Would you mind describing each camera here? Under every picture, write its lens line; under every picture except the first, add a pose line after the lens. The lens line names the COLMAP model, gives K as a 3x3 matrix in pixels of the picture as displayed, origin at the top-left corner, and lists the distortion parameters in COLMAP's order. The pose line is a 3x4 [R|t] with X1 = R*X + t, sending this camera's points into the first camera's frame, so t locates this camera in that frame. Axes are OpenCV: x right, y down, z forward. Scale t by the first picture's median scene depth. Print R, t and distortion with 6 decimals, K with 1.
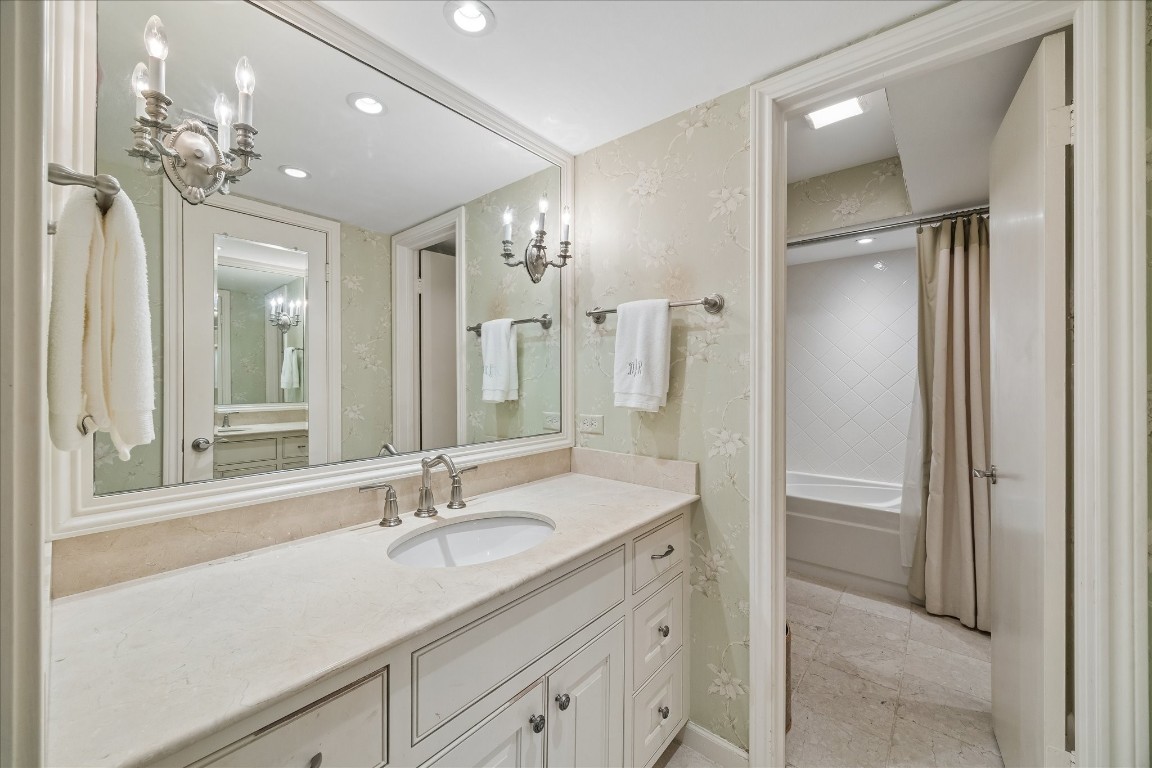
lens RADIAL K [[436.4, 0, 578.3], [0, 436.4, 382.3], [0, 0, 1]] dist [-0.001471, -0.000057]
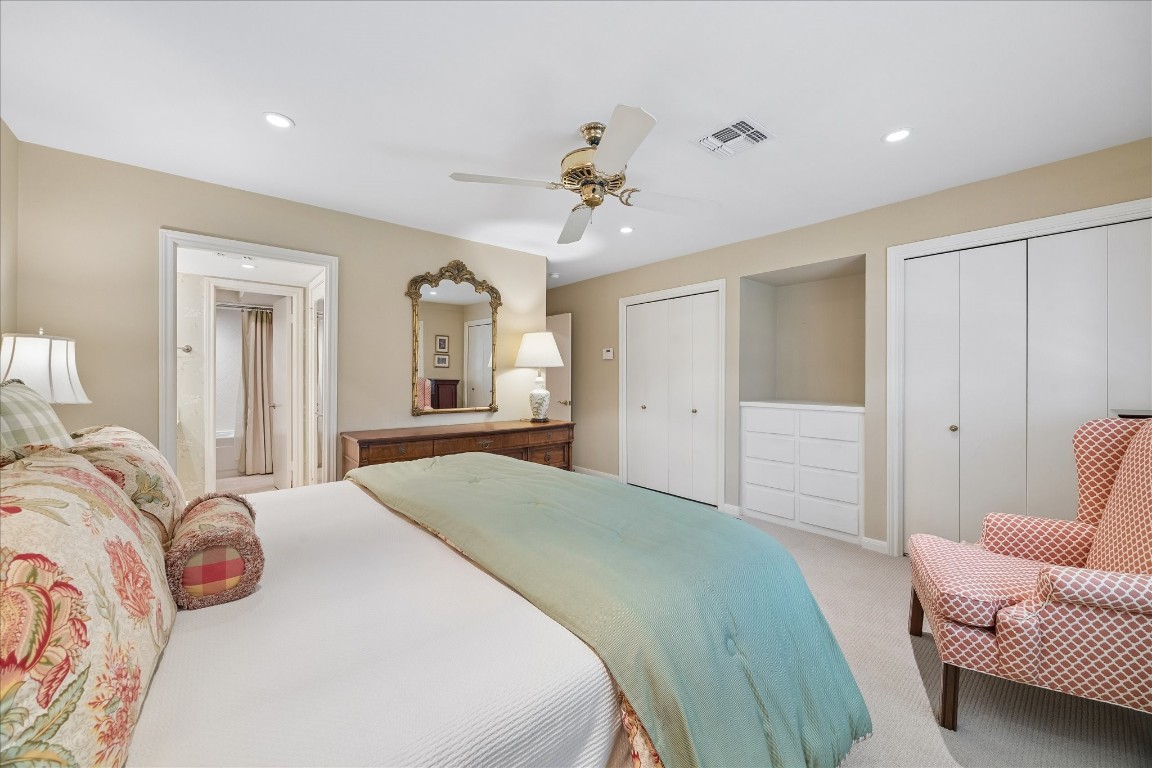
lens RADIAL K [[436.4, 0, 578.5], [0, 436.4, 380.2], [0, 0, 1]] dist [-0.001471, -0.000057]
pose [[0.167960, -0.006333, 0.985773, -1.243612], [-0.001815, 0.999976, 0.006733, -0.004170], [-0.985792, -0.002920, 0.167944, -1.184230]]
